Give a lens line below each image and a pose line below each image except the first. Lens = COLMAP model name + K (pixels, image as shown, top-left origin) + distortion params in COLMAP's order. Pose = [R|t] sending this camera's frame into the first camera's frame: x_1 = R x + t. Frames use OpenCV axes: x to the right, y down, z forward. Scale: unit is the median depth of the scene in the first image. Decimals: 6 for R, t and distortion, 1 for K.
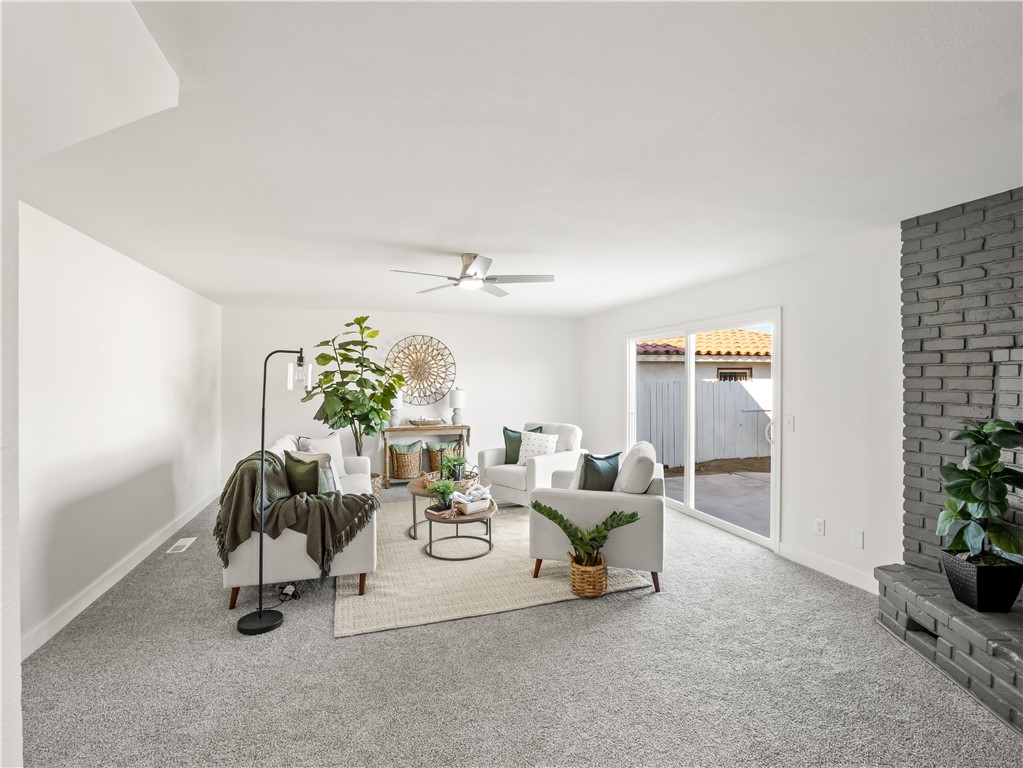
lens RADIAL K [[499.0, 0, 507.7], [0, 499.0, 378.4], [0, 0, 1]] dist [-0.016684, -0.000482]
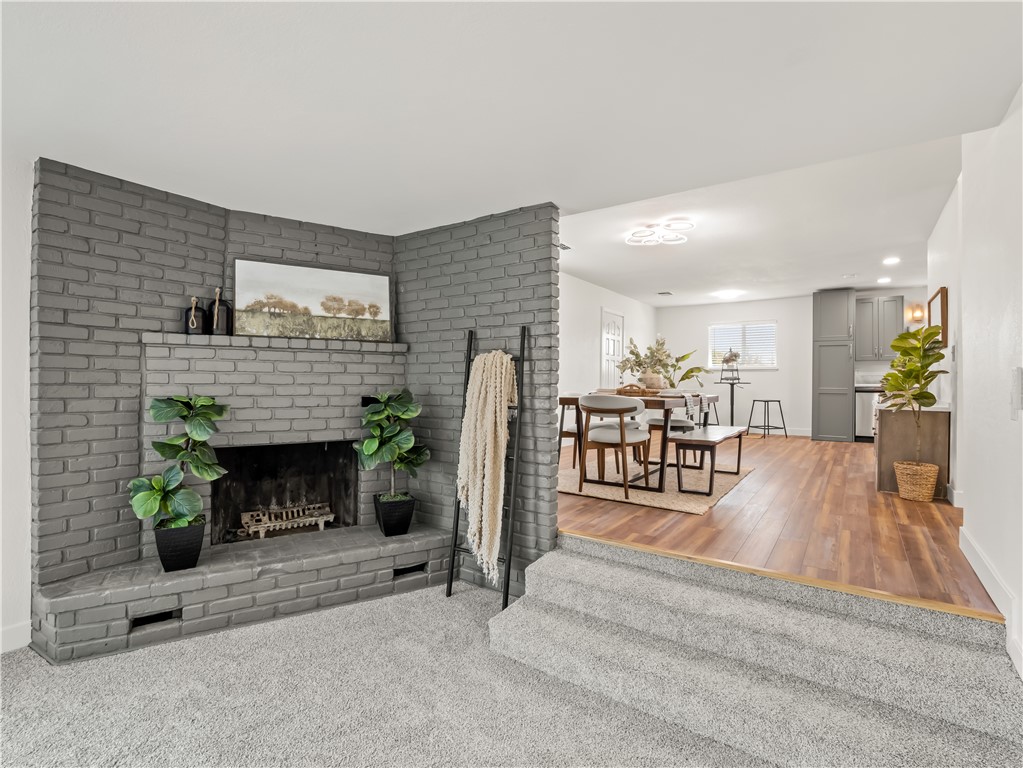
lens RADIAL K [[494.3, 0, 508.6], [0, 494.3, 382.0], [0, 0, 1]] dist [-0.009221, -0.005028]
pose [[-0.611489, 0.005602, 0.791233, -0.263627], [-0.000780, 0.999970, -0.007683, 0.046340], [-0.791253, -0.005315, -0.611466, 0.819399]]
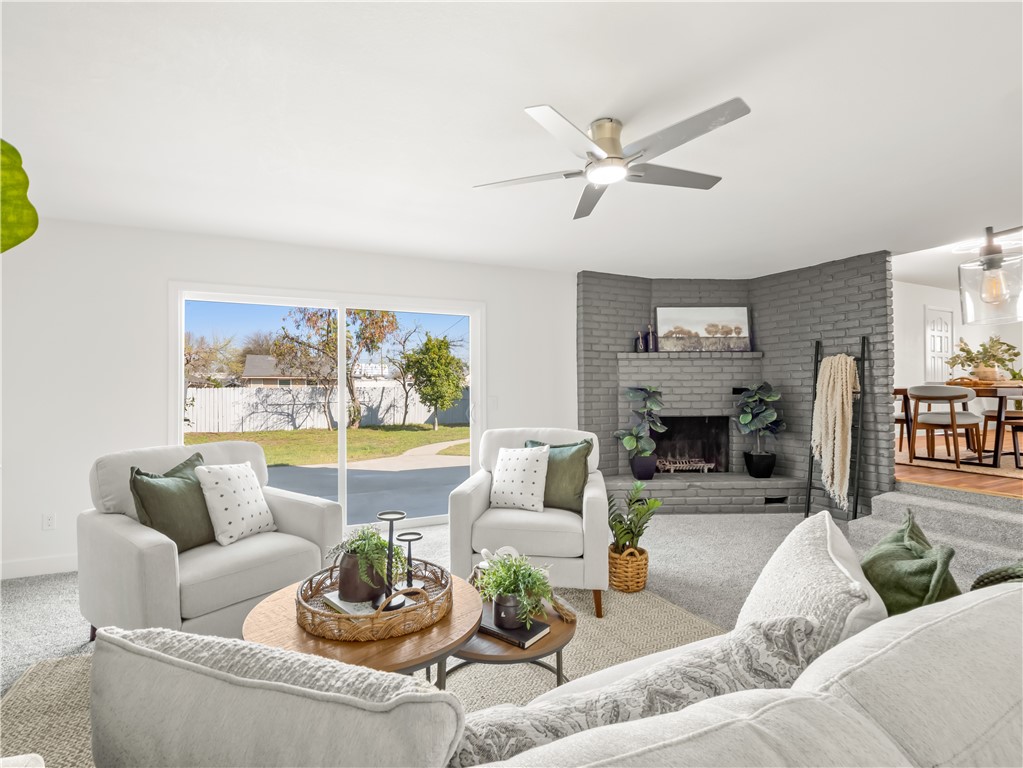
lens RADIAL K [[494.3, 0, 508.6], [0, 494.3, 382.0], [0, 0, 1]] dist [-0.009221, -0.005028]
pose [[-0.145072, 0.021648, 0.989184, -0.727034], [0.006936, 0.999758, -0.020862, 0.079308], [-0.989397, 0.003834, -0.145187, 1.379883]]
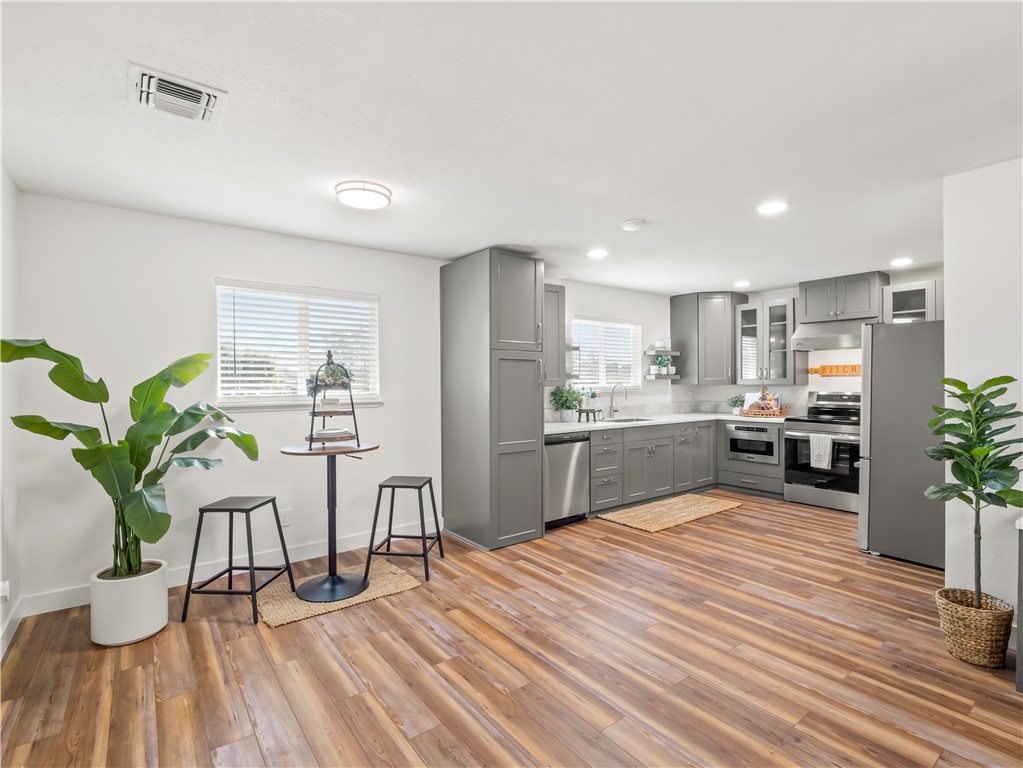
lens RADIAL K [[494.3, 0, 508.6], [0, 494.3, 382.0], [0, 0, 1]] dist [-0.009221, -0.005028]
pose [[-0.938968, 0.012748, -0.343769, 1.076475], [0.011748, 0.999919, 0.004993, -0.096594], [0.343805, 0.000649, -0.939041, -0.694837]]
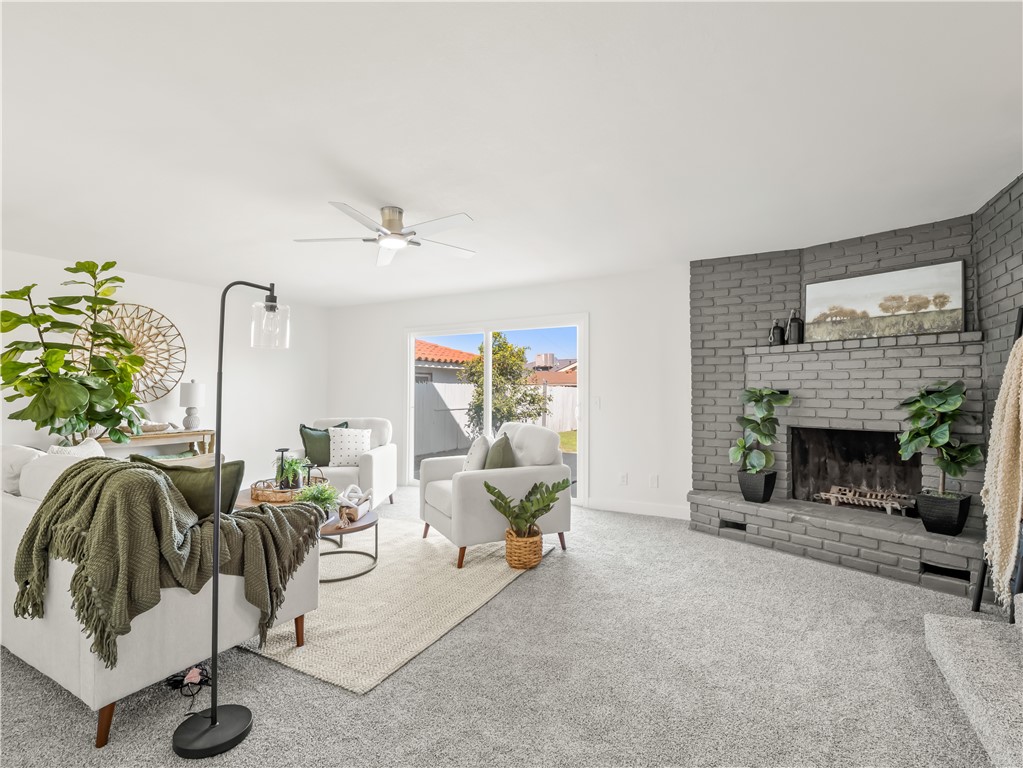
lens RADIAL K [[494.3, 0, 508.6], [0, 494.3, 382.0], [0, 0, 1]] dist [-0.009221, -0.005028]
pose [[0.714229, 0.016166, 0.699726, -0.598459], [-0.002390, 0.999784, -0.020659, 0.075899], [-0.699908, 0.013083, 0.714113, 0.295990]]
